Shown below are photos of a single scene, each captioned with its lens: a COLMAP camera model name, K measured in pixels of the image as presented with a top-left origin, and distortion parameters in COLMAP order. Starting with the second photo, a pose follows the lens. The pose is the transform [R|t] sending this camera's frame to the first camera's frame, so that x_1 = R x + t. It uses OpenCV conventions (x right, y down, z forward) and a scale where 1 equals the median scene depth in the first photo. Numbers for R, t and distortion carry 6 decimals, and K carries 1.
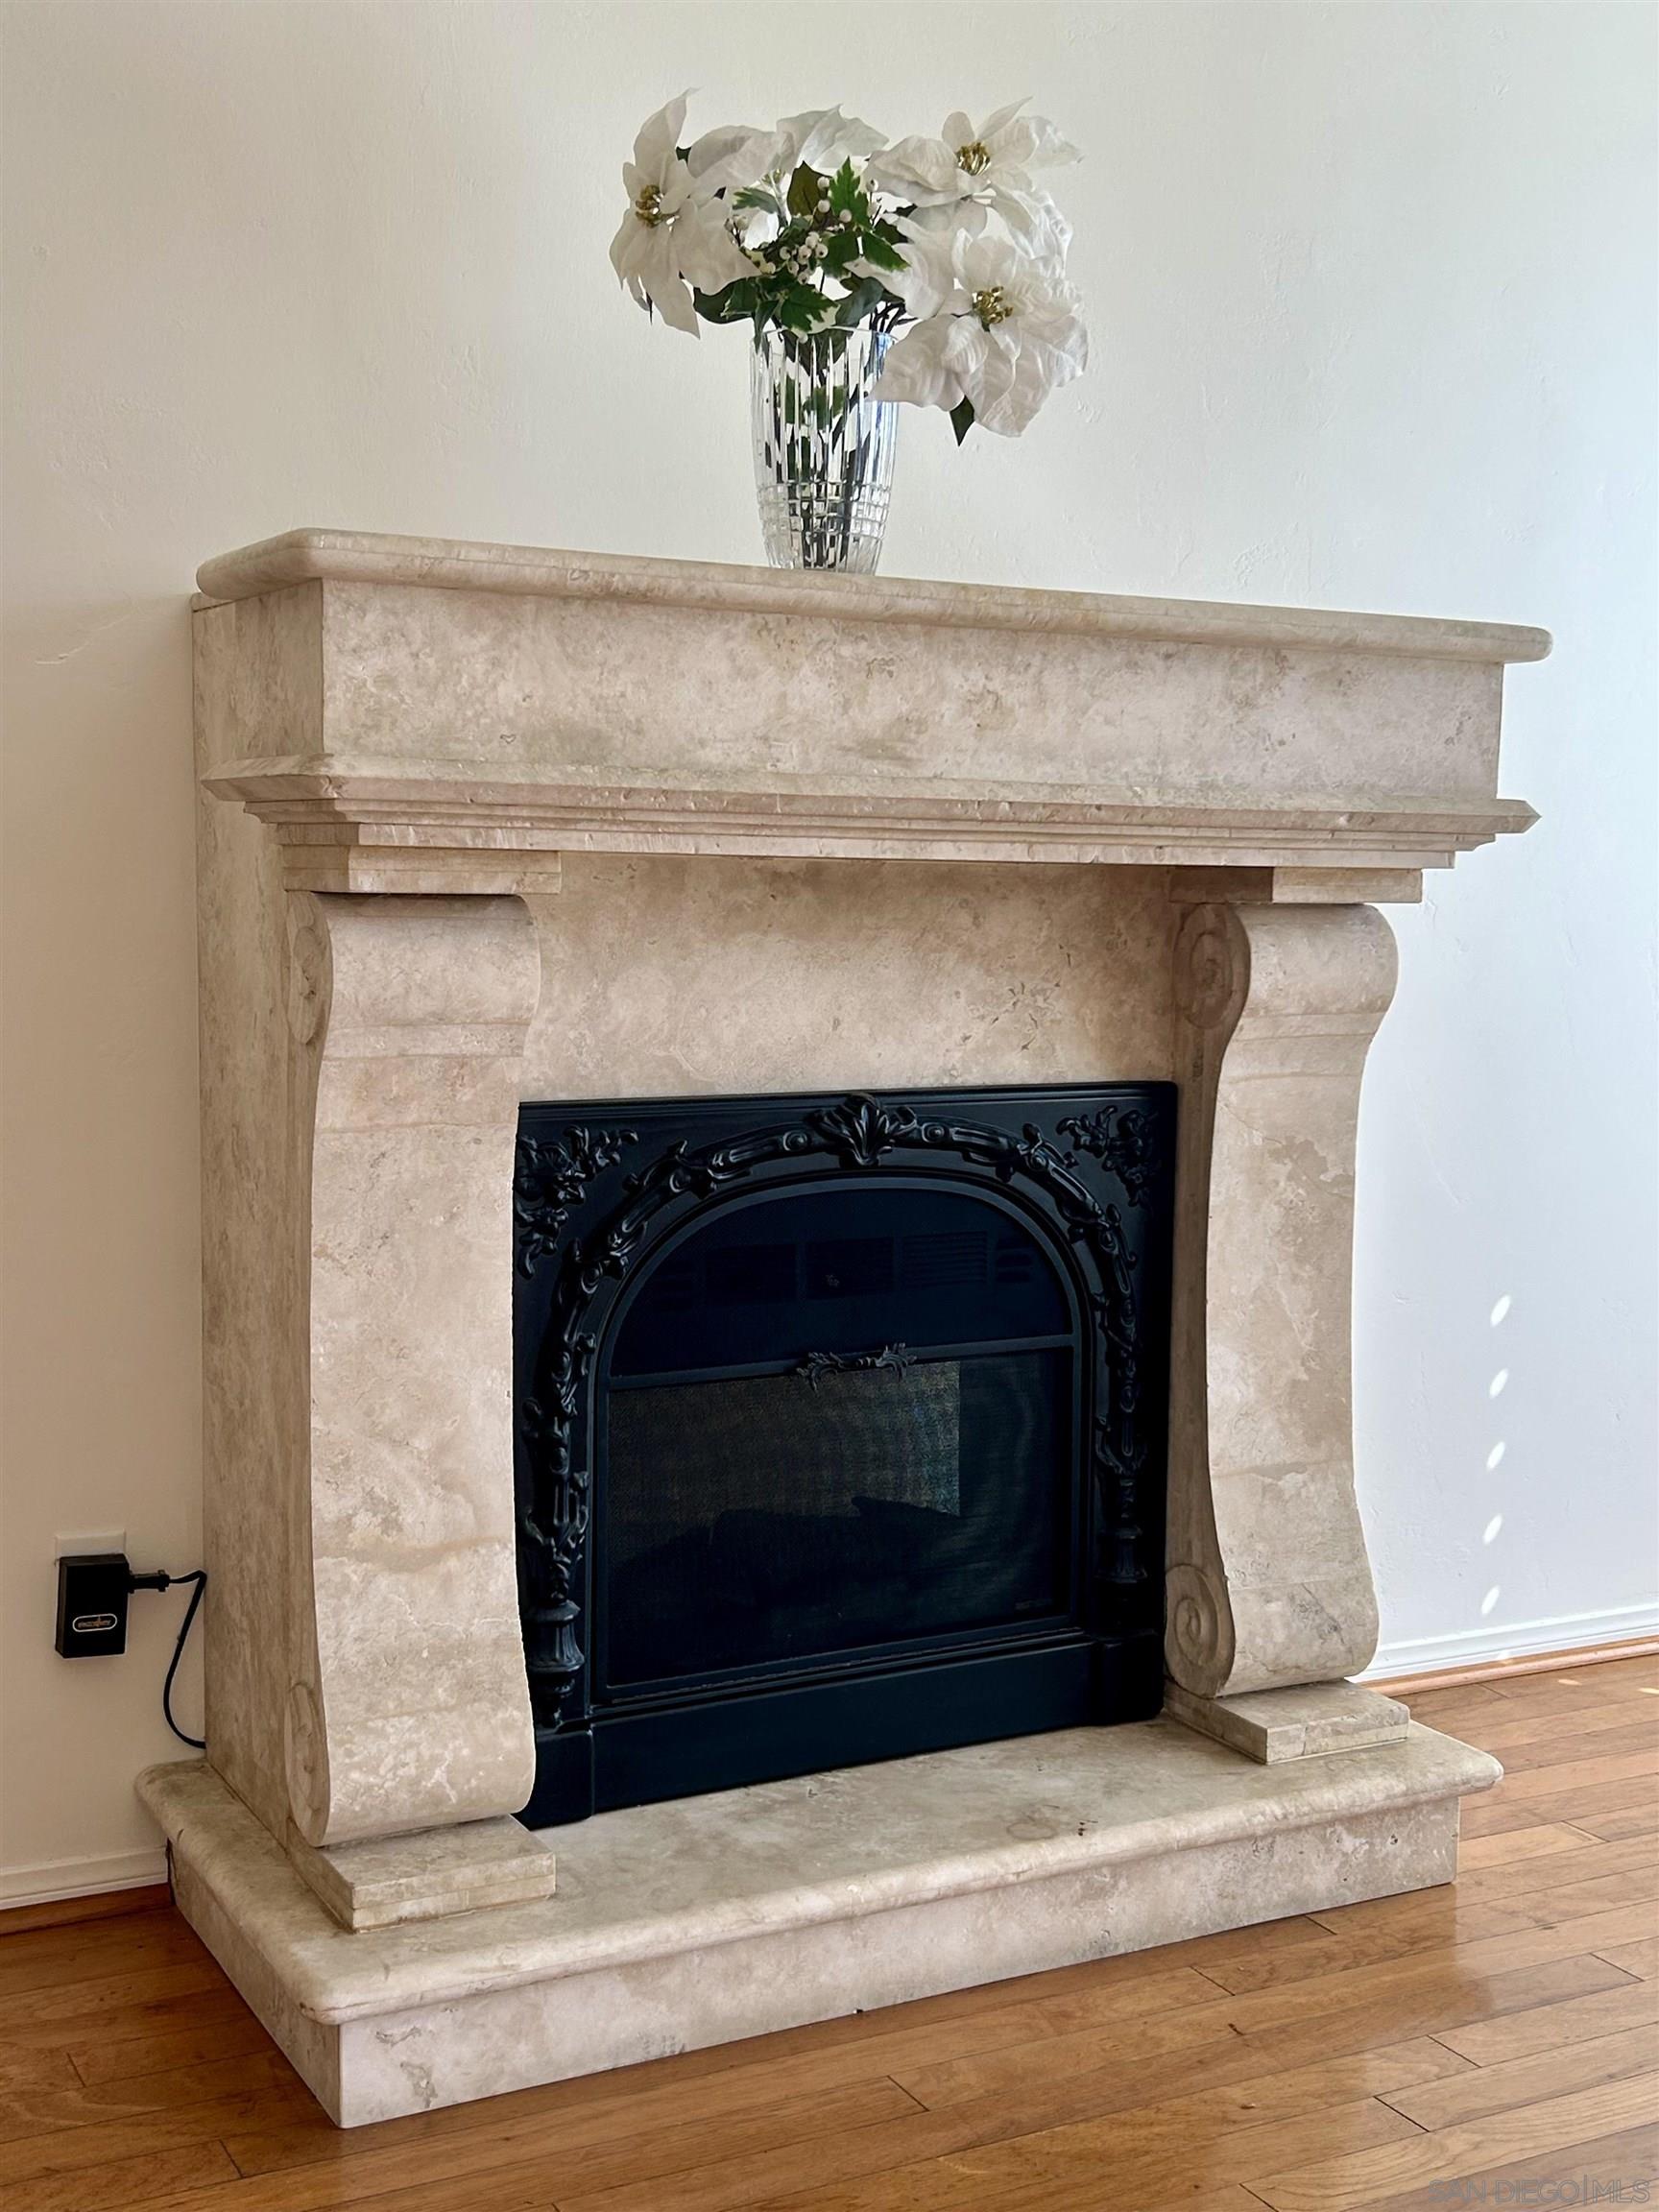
lens RADIAL K [[2782.2, 0, 829.5], [0, 2782.2, 1106.0], [0, 0, 1]] dist [0.066036, -0.013185]
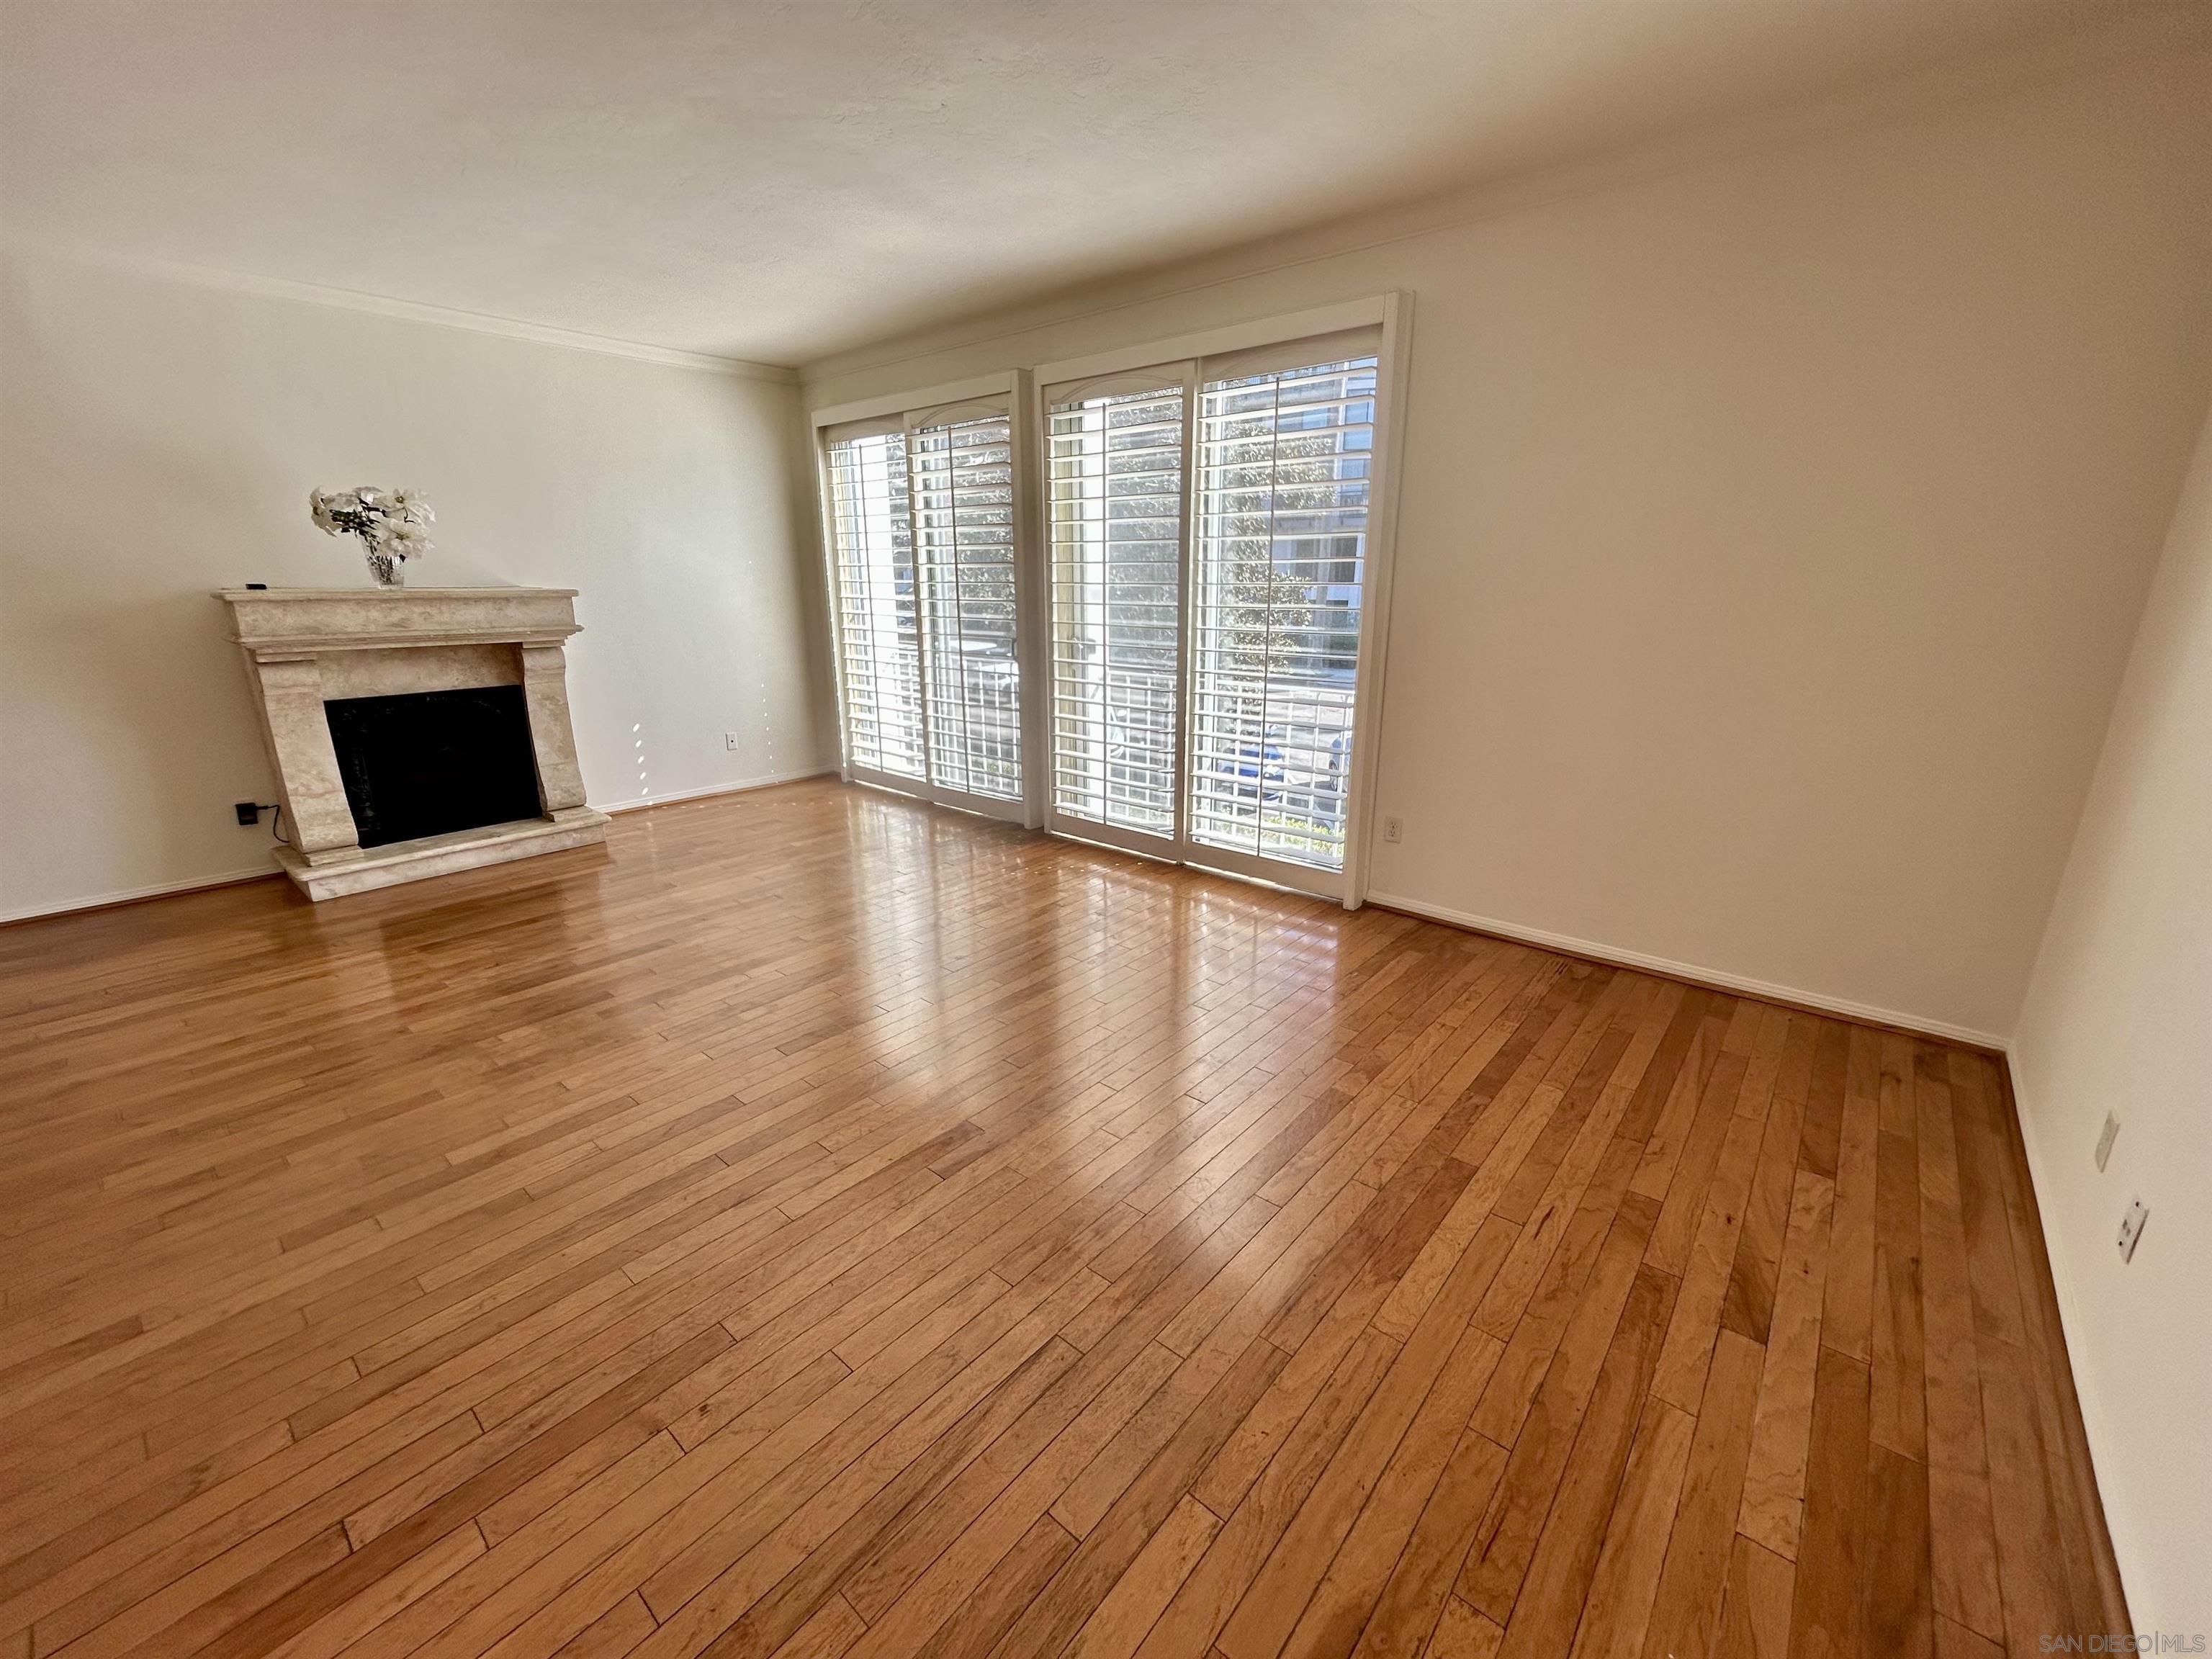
lens RADIAL K [[893.9, 0, 1106.0], [0, 893.9, 829.5], [0, 0, 1]] dist [-0.010660, -0.000021]
pose [[0.918875, -0.112389, 0.378204, 0.514155], [0.038086, 0.979361, 0.198499, -0.035606], [-0.392707, -0.167991, 0.904190, -0.939575]]
